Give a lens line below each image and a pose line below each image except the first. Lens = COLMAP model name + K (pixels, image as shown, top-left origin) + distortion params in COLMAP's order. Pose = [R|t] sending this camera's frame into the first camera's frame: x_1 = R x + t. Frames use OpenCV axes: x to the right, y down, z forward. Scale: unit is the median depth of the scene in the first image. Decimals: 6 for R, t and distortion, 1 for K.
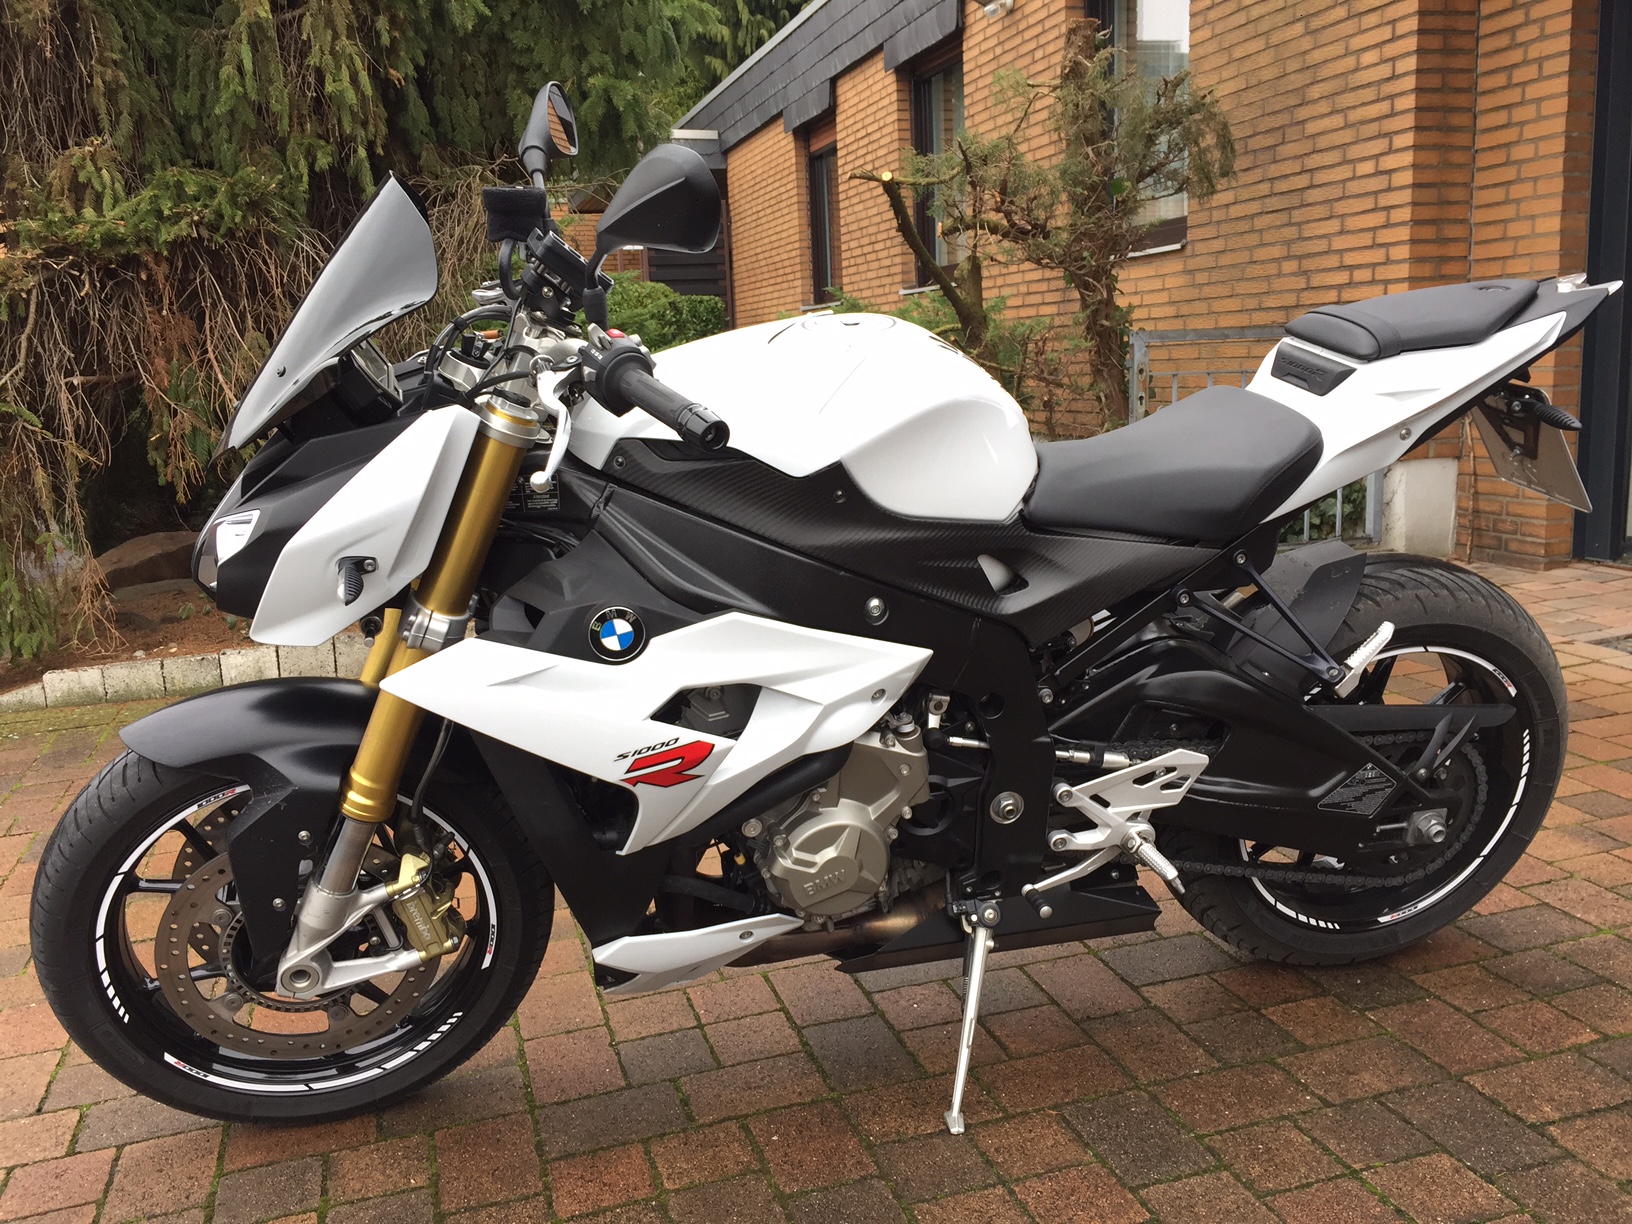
lens RADIAL K [[1384.2, 0, 816.0], [0, 1384.2, 612.0], [0, 0, 1]] dist [0.115910, -0.131385]
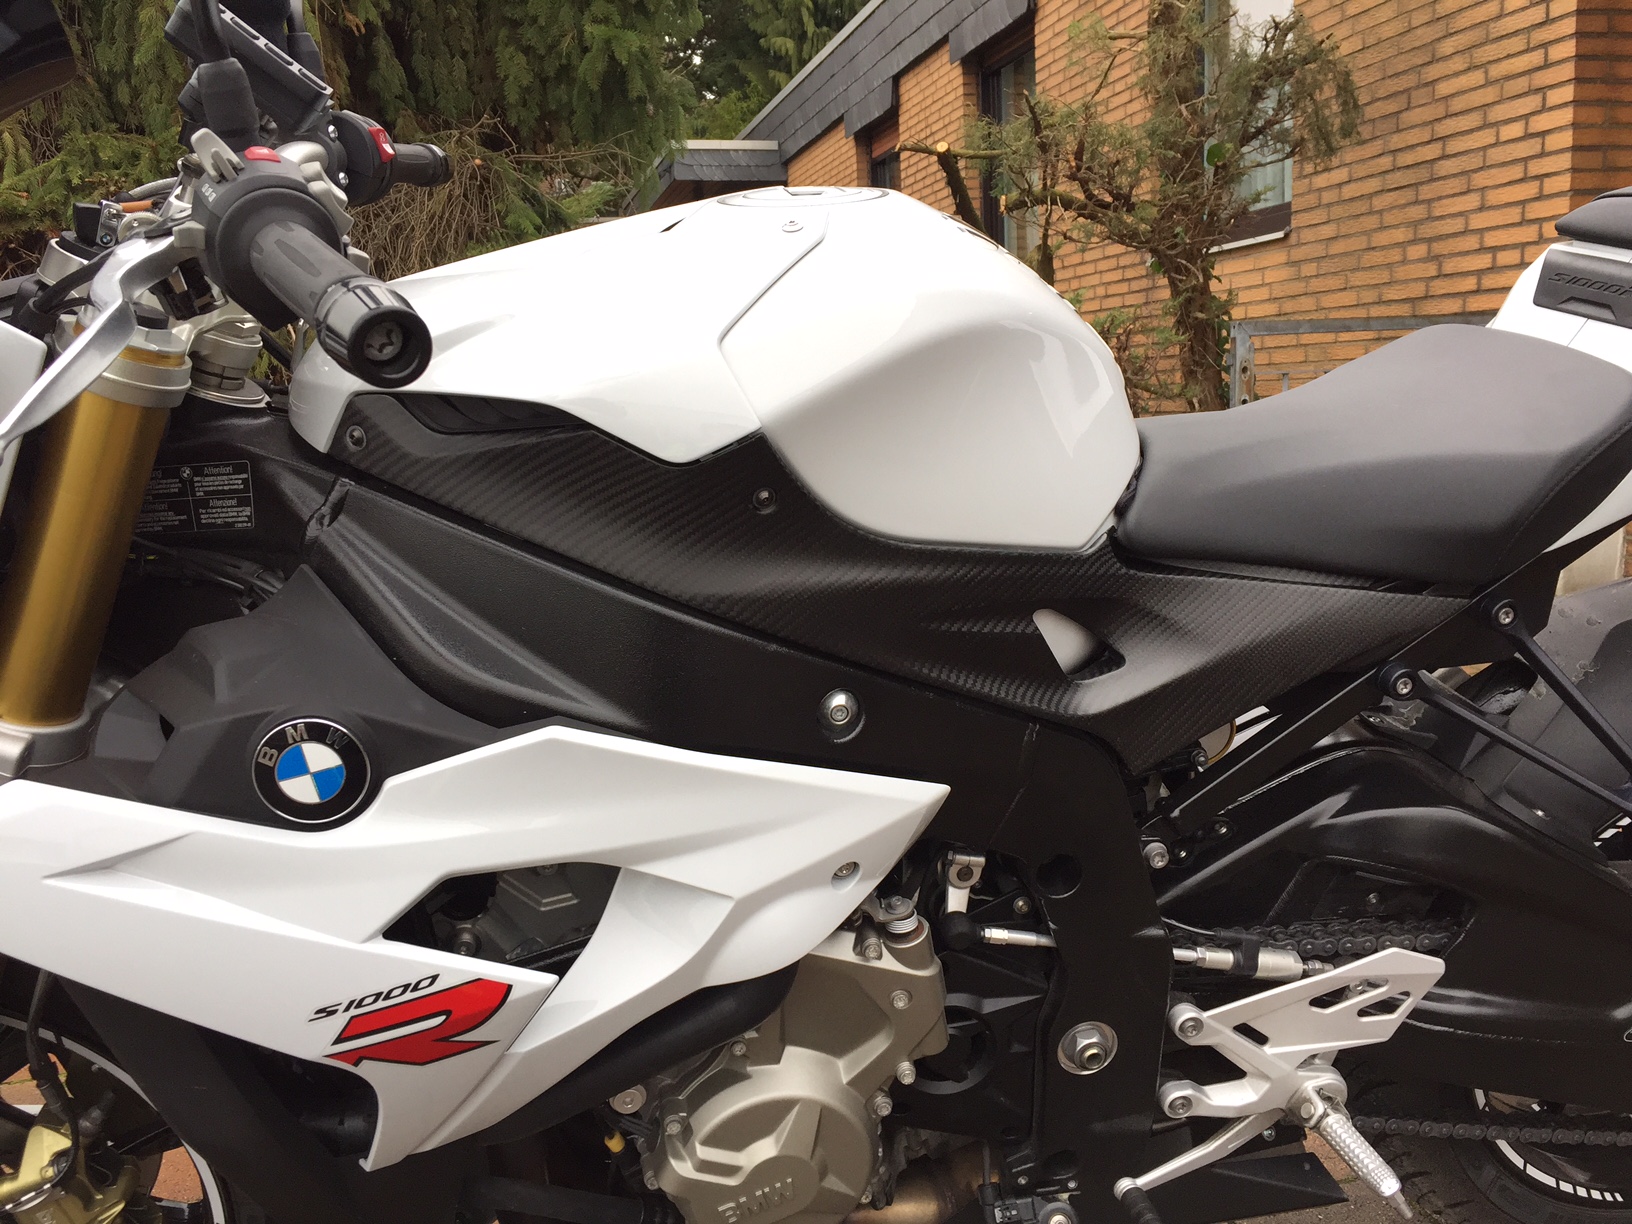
lens RADIAL K [[1384.2, 0, 816.0], [0, 1384.2, 612.0], [0, 0, 1]] dist [0.115910, -0.131385]
pose [[0.998632, 0.002839, -0.052214, 0.023720], [-0.003823, 0.999817, -0.018754, -0.011873], [0.052151, 0.018928, 0.998460, 0.177565]]
